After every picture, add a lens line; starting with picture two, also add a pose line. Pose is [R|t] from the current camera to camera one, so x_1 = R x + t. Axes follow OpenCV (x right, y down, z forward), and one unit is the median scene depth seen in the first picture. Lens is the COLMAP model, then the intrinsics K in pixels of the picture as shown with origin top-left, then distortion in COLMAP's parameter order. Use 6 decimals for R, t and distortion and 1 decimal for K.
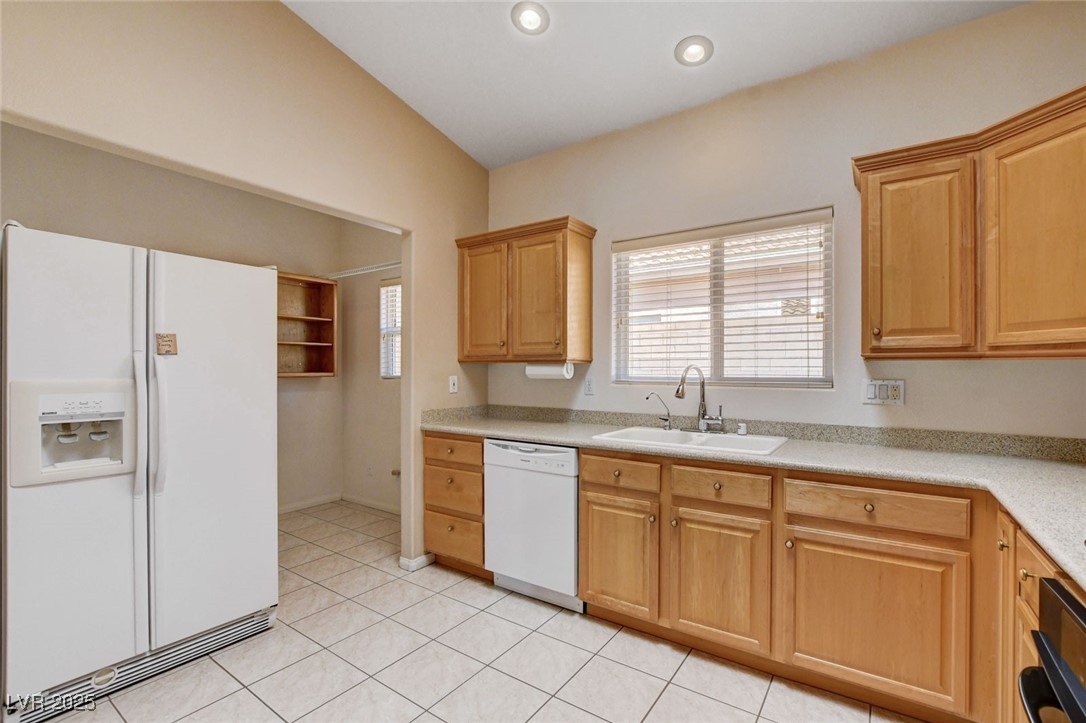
lens RADIAL K [[481.0, 0, 547.6], [0, 481.0, 368.6], [0, 0, 1]] dist [-0.026814, 0.000444]
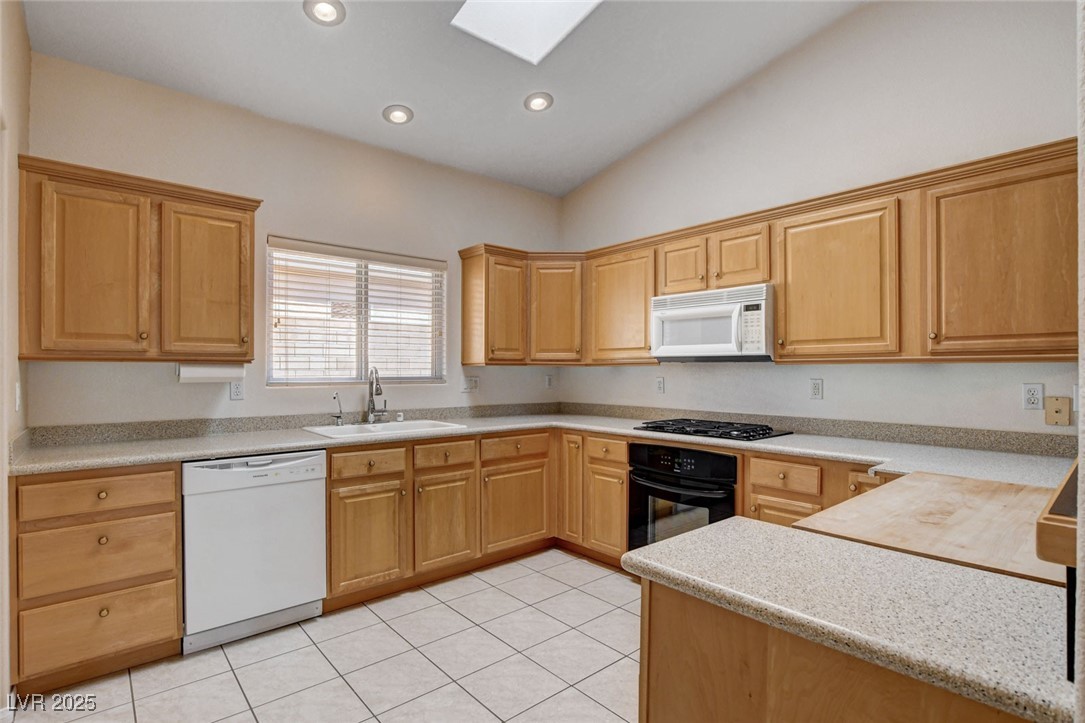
lens RADIAL K [[520.2, 0, 545.8], [0, 520.2, 368.9], [0, 0, 1]] dist [-0.048062, 0.000198]
pose [[0.235354, 0.001899, 0.971908, -0.833429], [-0.001605, 0.999997, -0.001565, -0.001546], [-0.971908, -0.001191, 0.235356, 0.282643]]
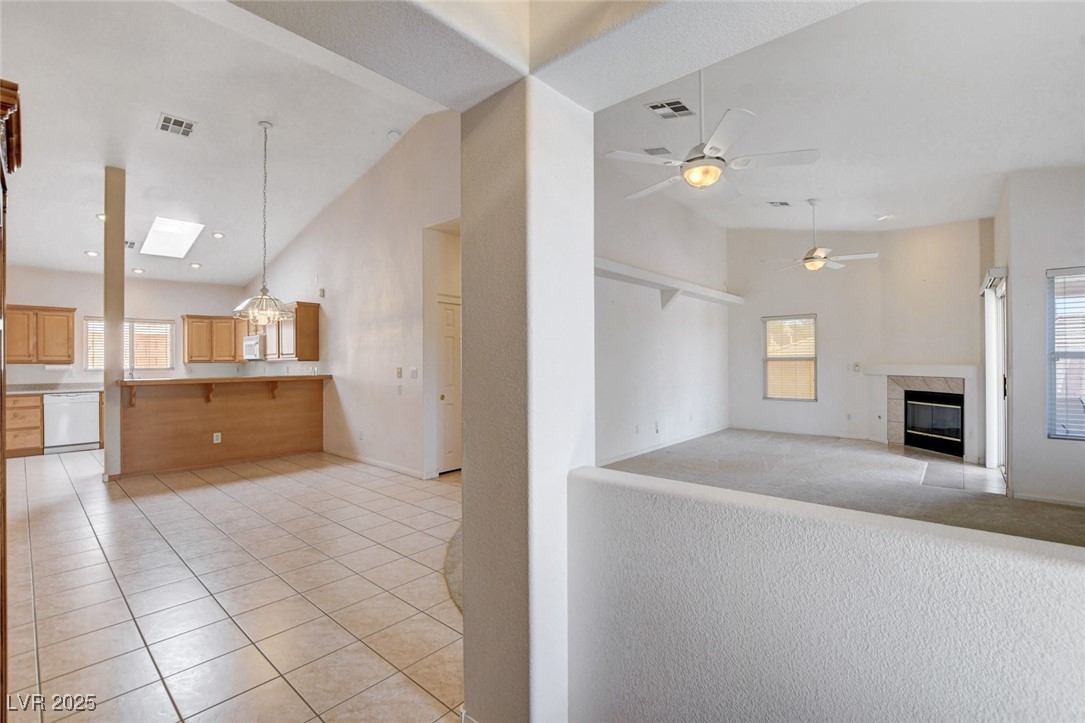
lens RADIAL K [[475.5, 0, 527.8], [0, 475.5, 358.2], [0, 0, 1]] dist [-0.000978, -0.008009]
pose [[0.128125, 0.009767, 0.991710, -2.429823], [0.010755, 0.999879, -0.011237, 0.014781], [-0.991700, 0.012106, 0.128005, -1.969070]]
